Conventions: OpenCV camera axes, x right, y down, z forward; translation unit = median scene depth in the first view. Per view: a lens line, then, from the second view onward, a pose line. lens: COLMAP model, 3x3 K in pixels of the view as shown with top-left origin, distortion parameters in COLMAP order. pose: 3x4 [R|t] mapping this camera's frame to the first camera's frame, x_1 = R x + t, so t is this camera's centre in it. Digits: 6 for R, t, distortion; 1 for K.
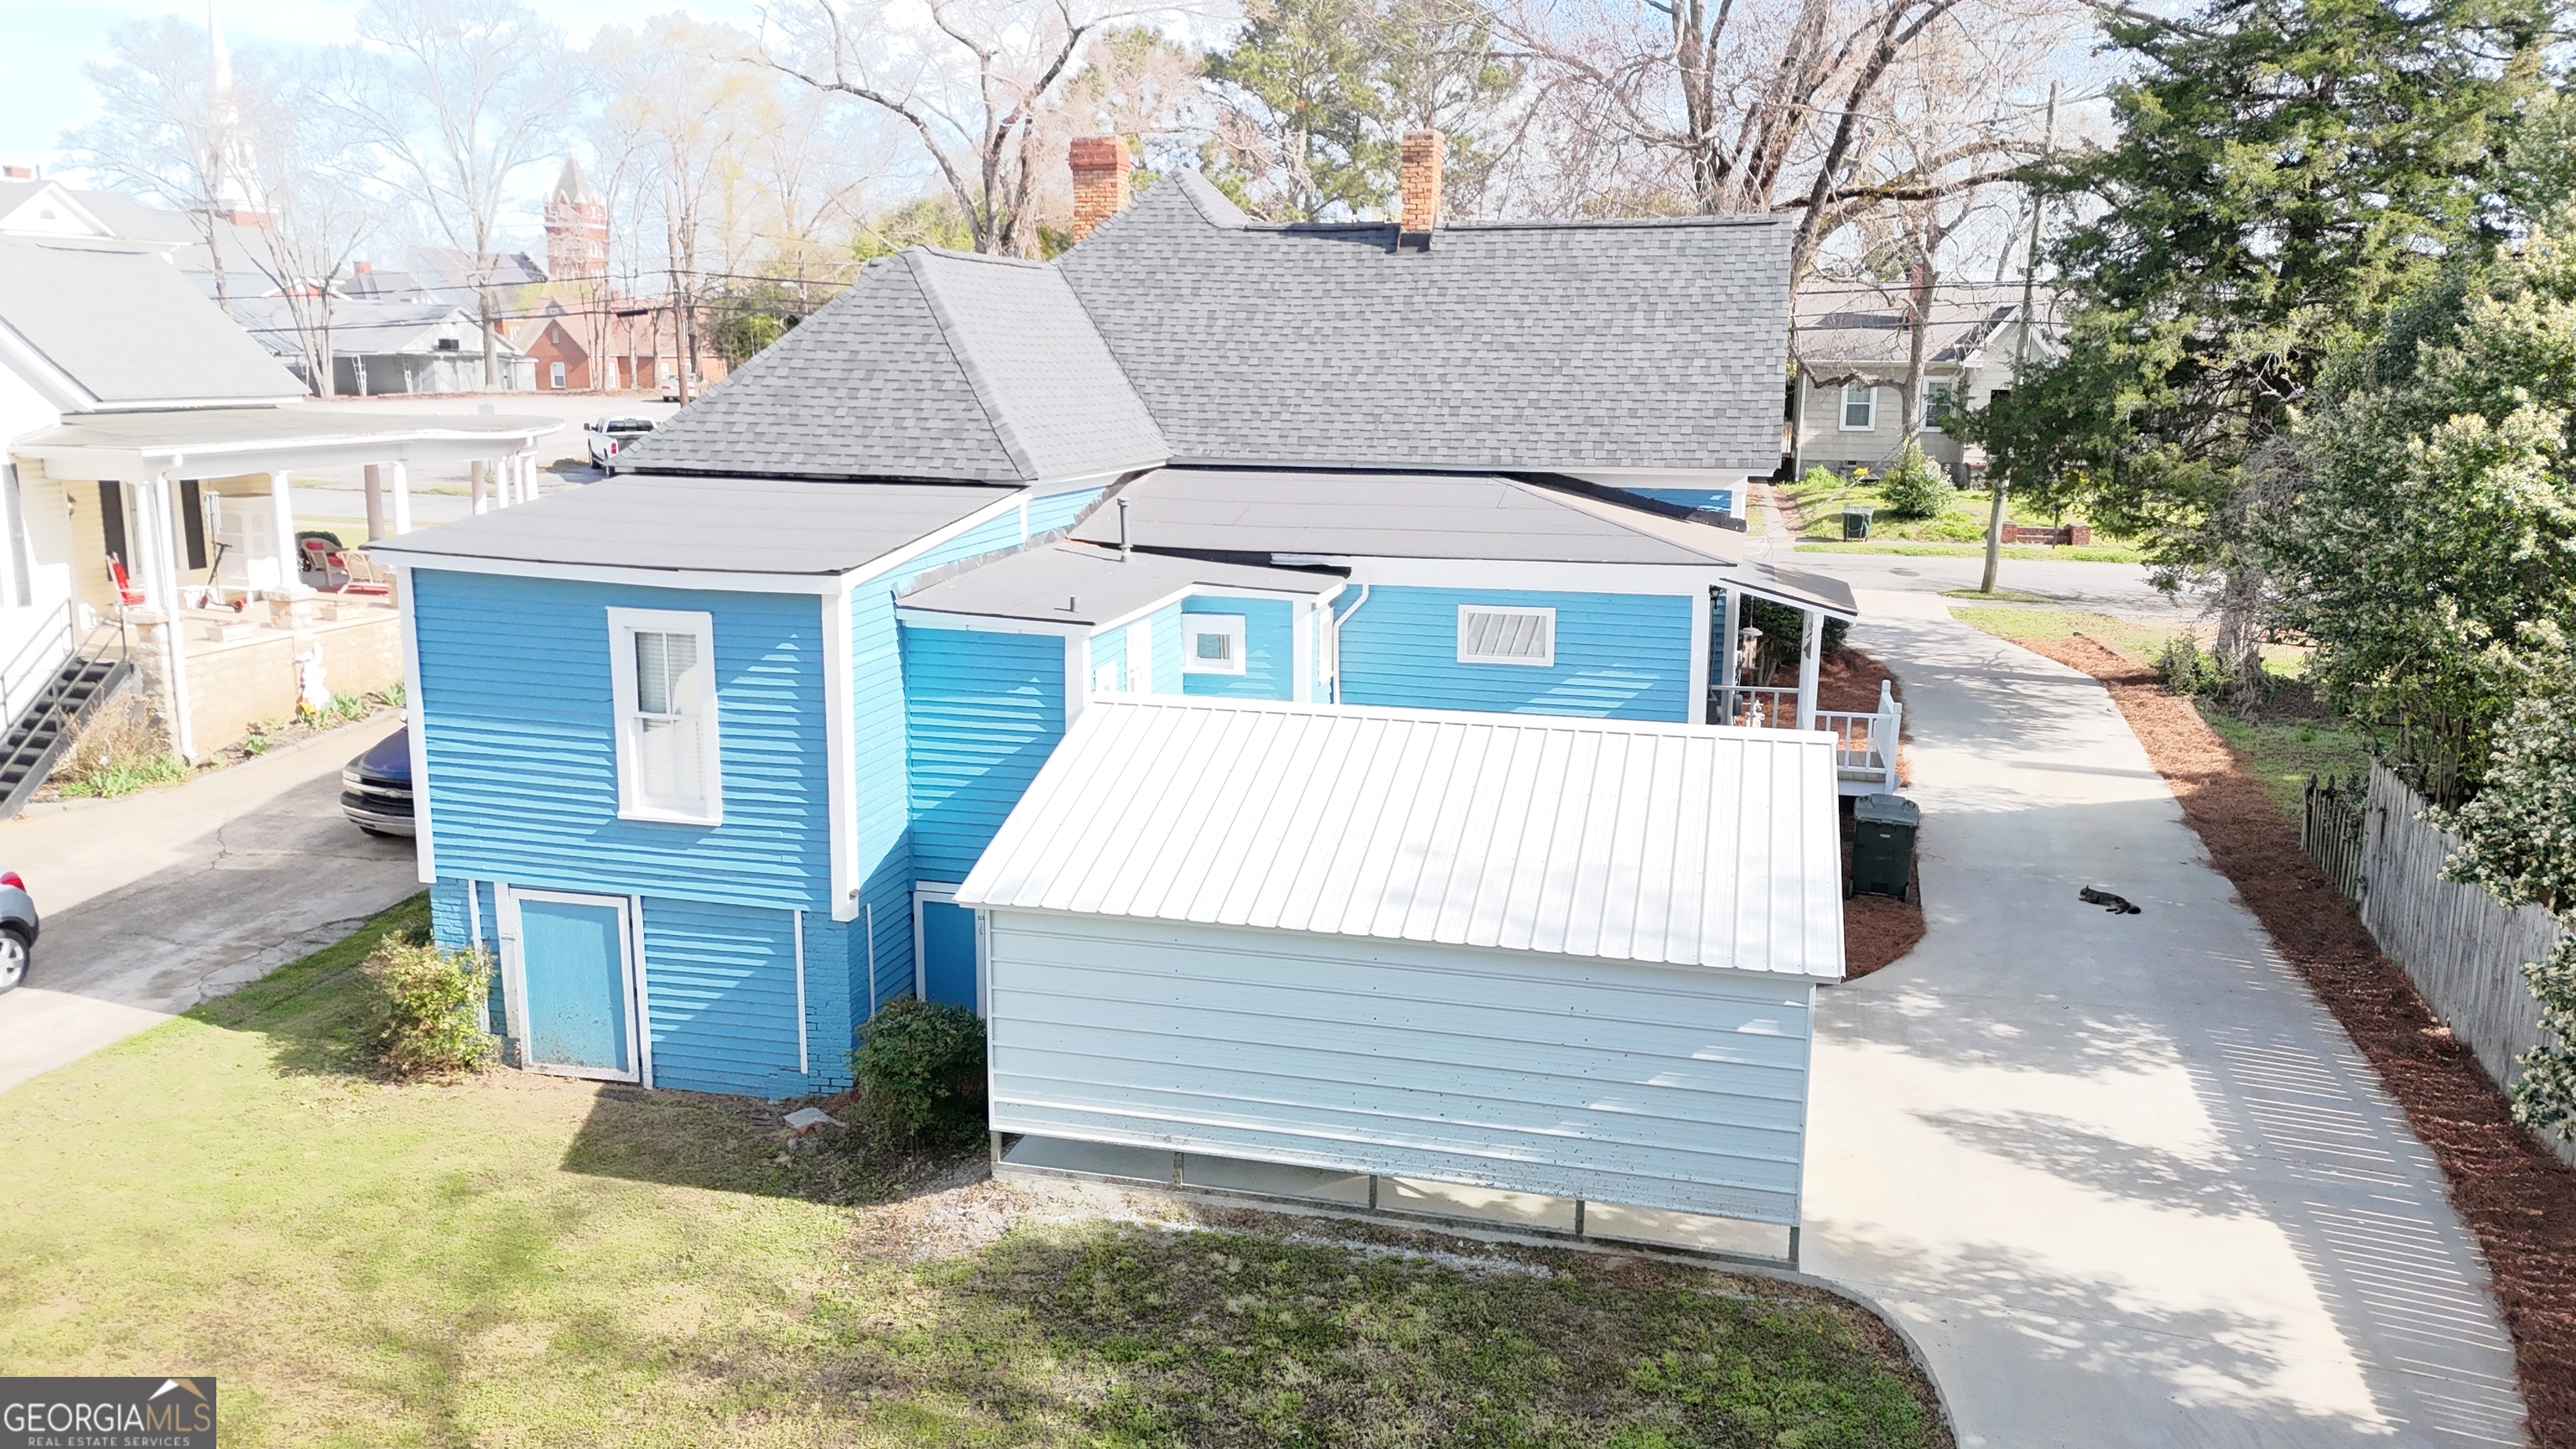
lens RADIAL K [[1894.0, 0, 1276.7], [0, 1894.0, 708.4], [0, 0, 1]] dist [0.069943, -0.060648]
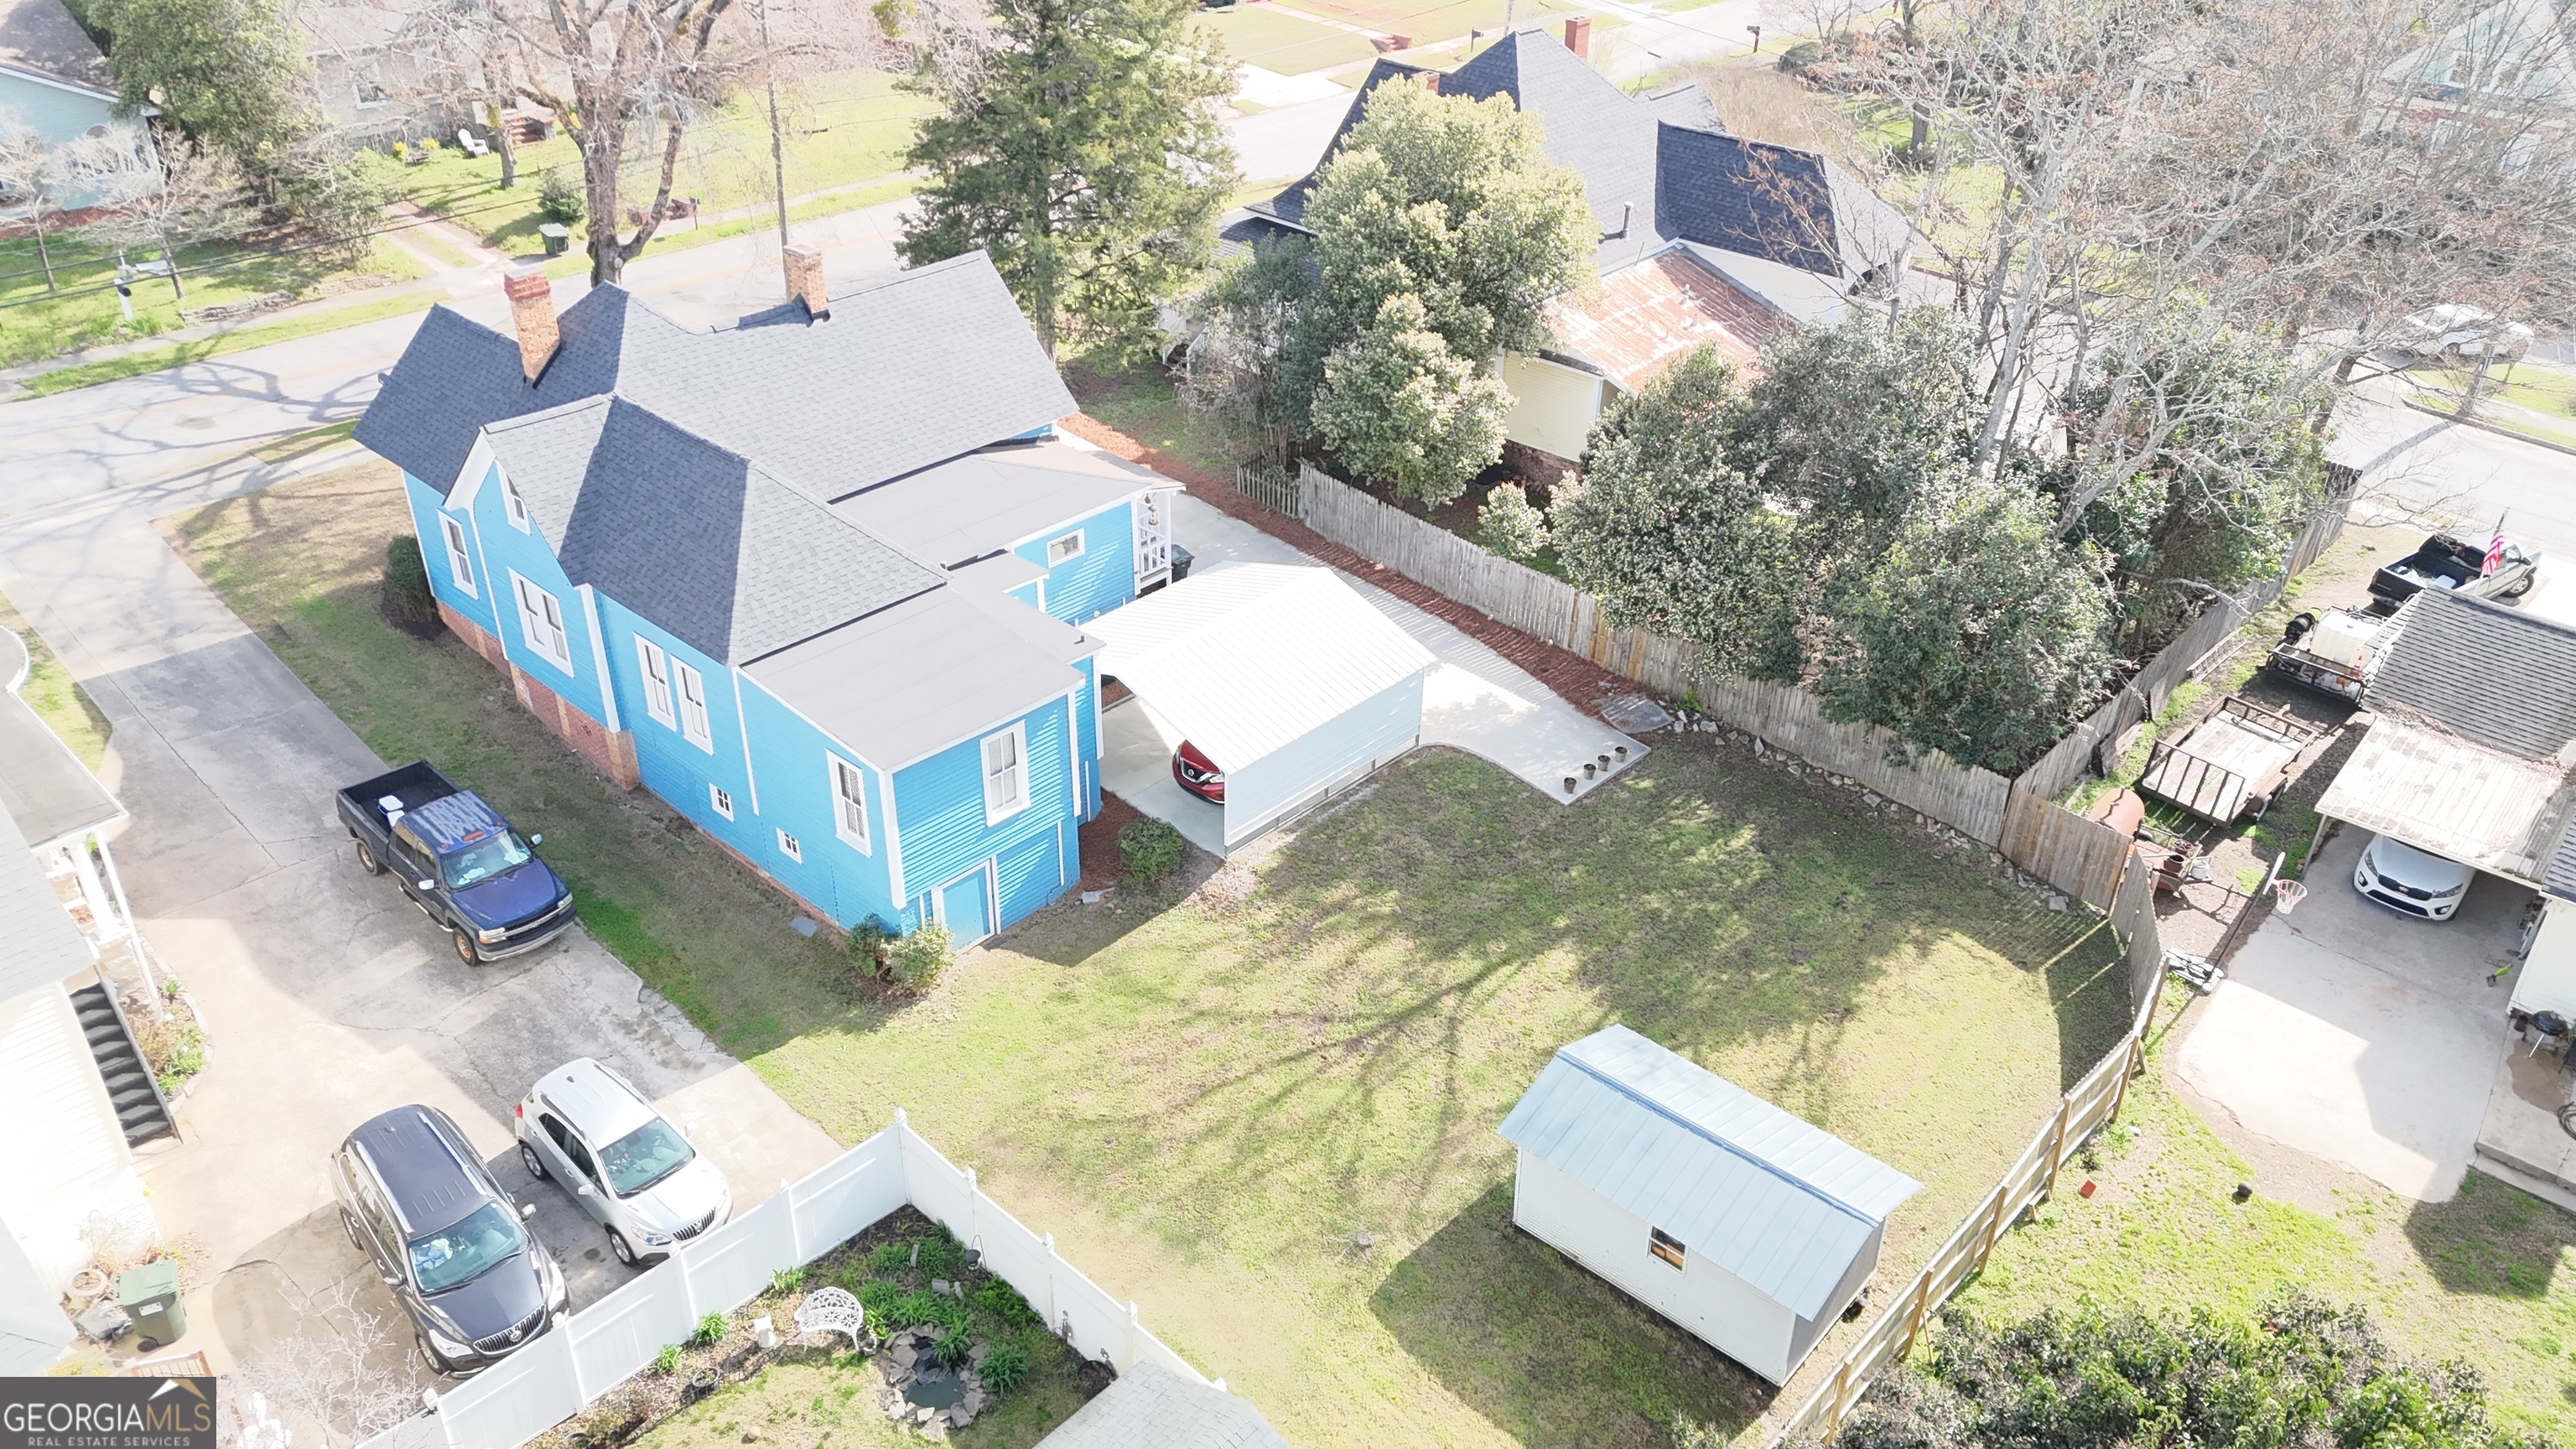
lens RADIAL K [[1889.9, 0, 1280.2], [0, 1889.9, 721.2], [0, 0, 1]] dist [0.105905, -0.125491]
pose [[0.486547, -0.458438, 0.743711, -1.658457], [0.157026, 0.883290, 0.441748, -0.895679], [-0.859427, -0.098149, 0.501749, -0.281950]]
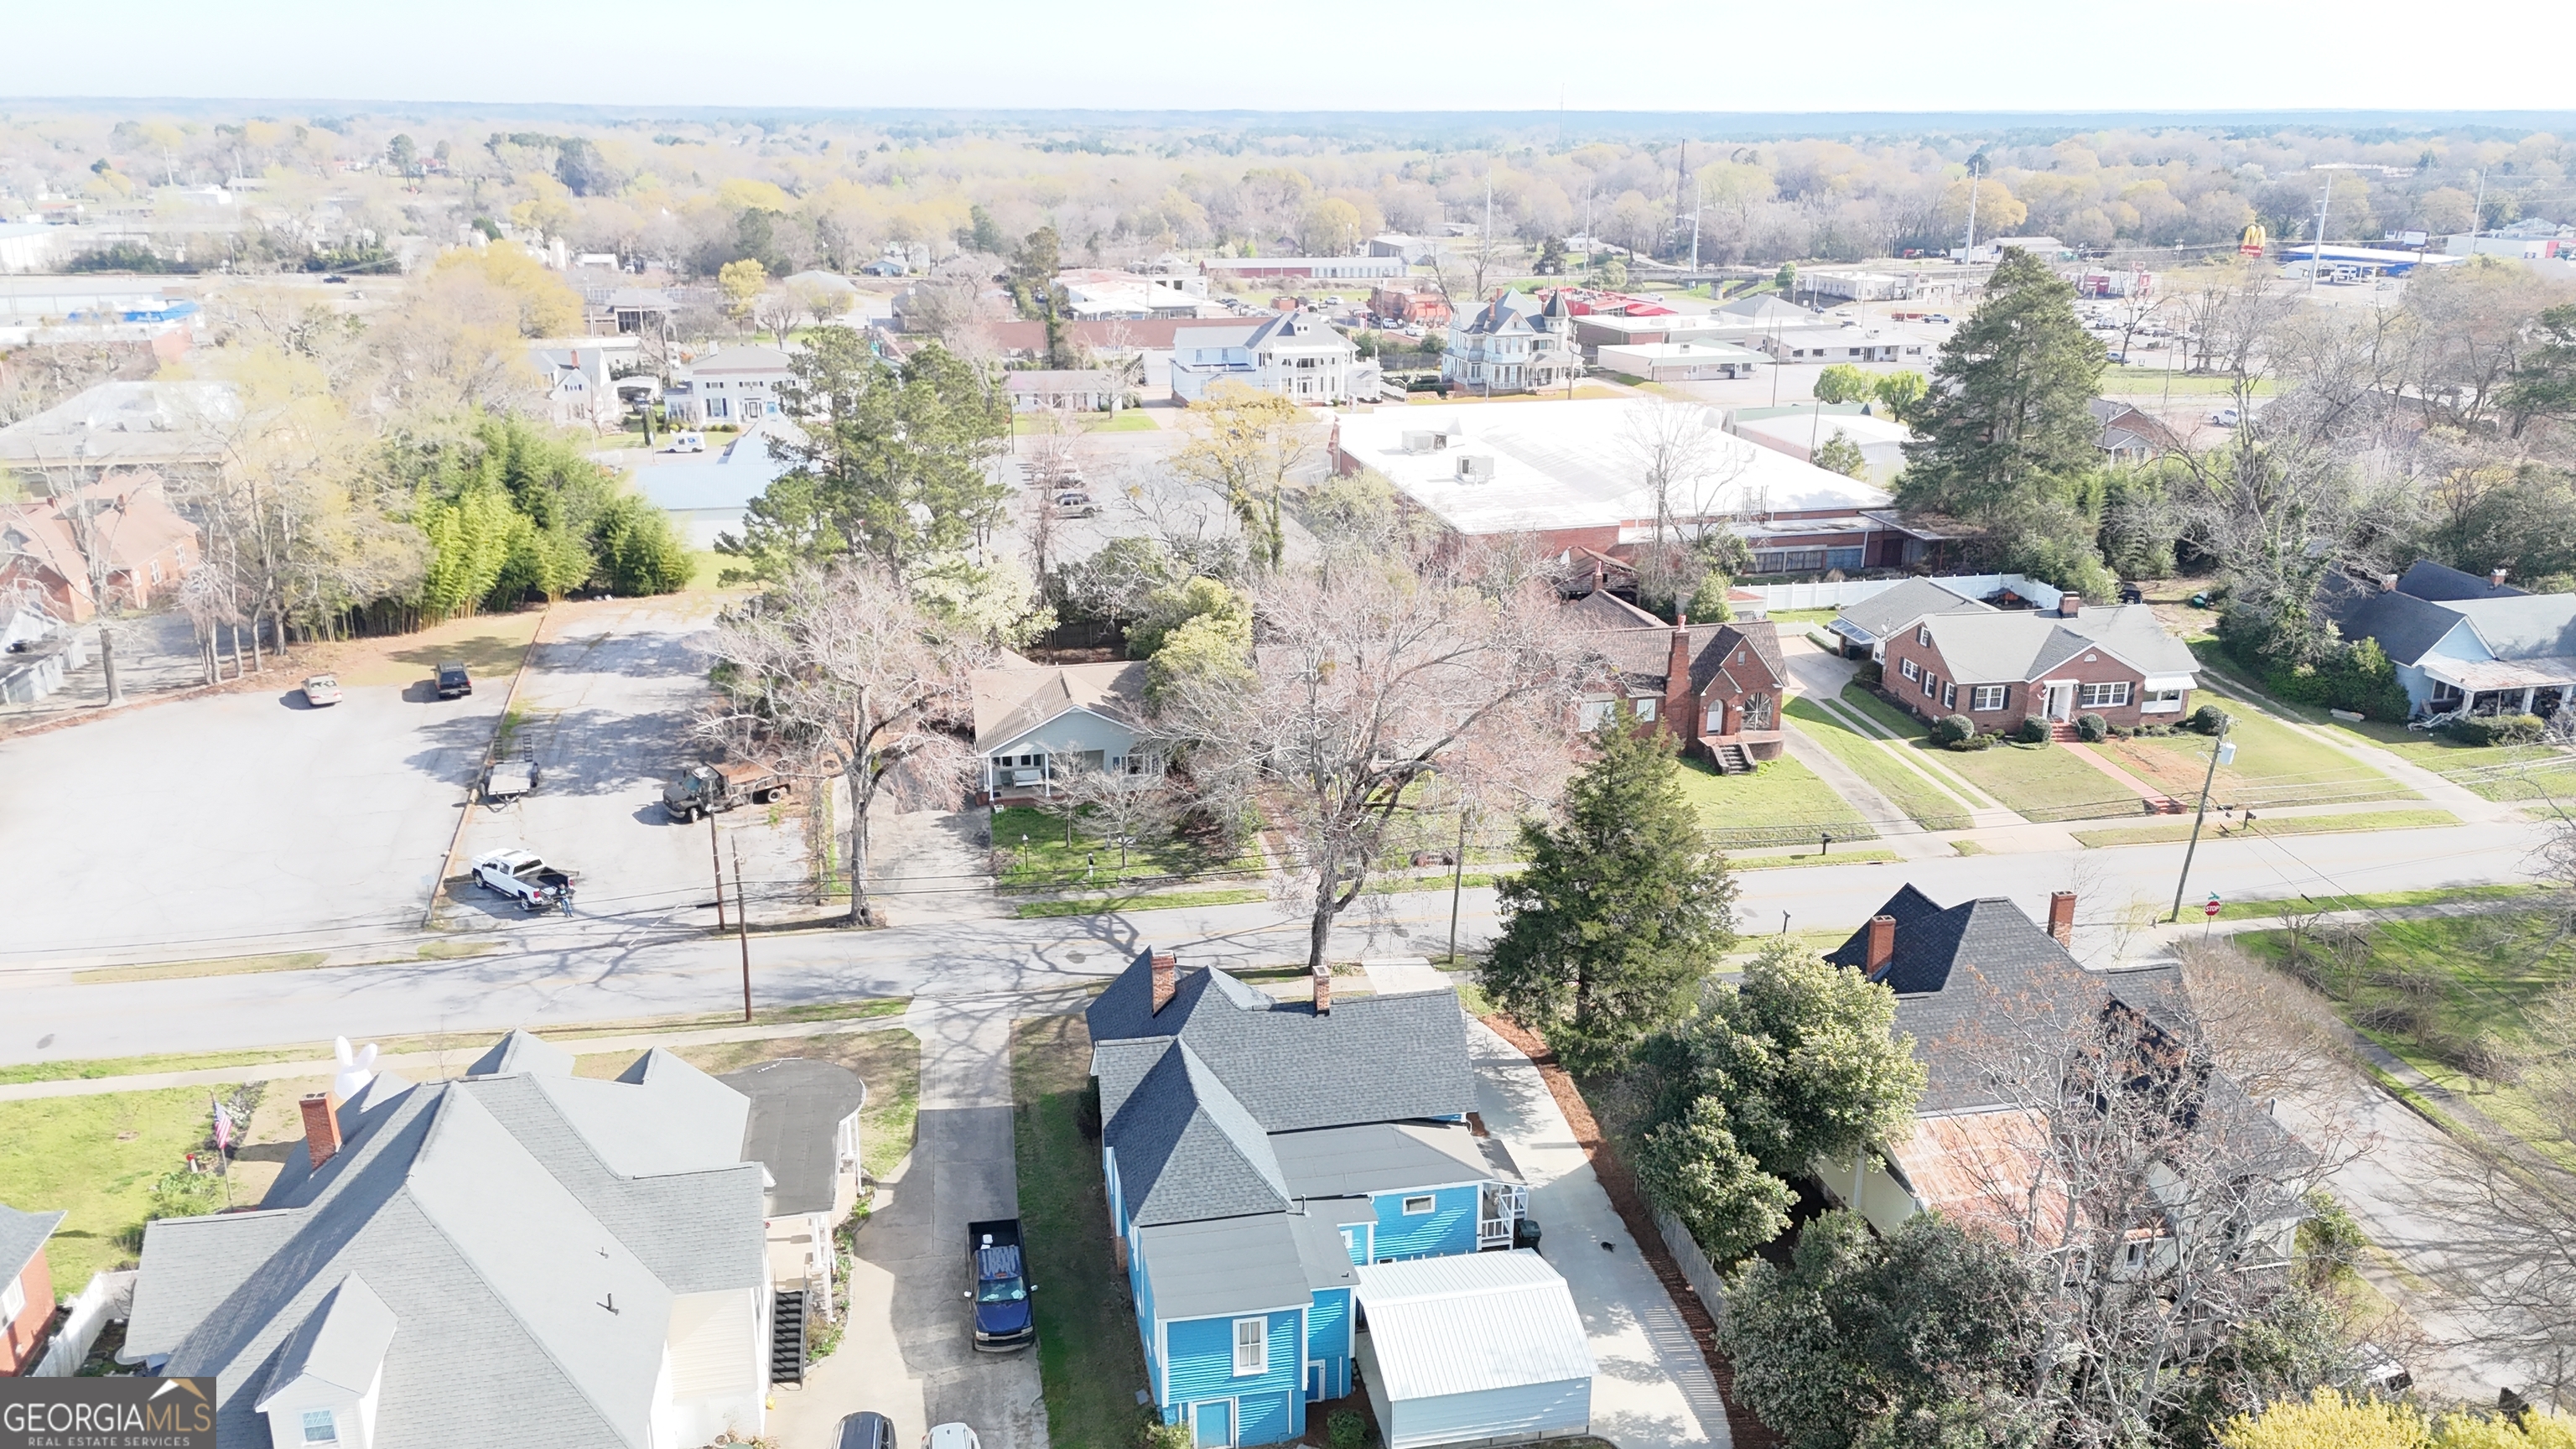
lens RADIAL K [[1889.9, 0, 1280.2], [0, 1889.9, 721.2], [0, 0, 1]] dist [0.105905, -0.125491]
pose [[0.905038, -0.139566, 0.401780, -1.431502], [0.088012, 0.985638, 0.144126, -1.511807], [-0.416125, -0.095078, 0.904323, -1.883372]]
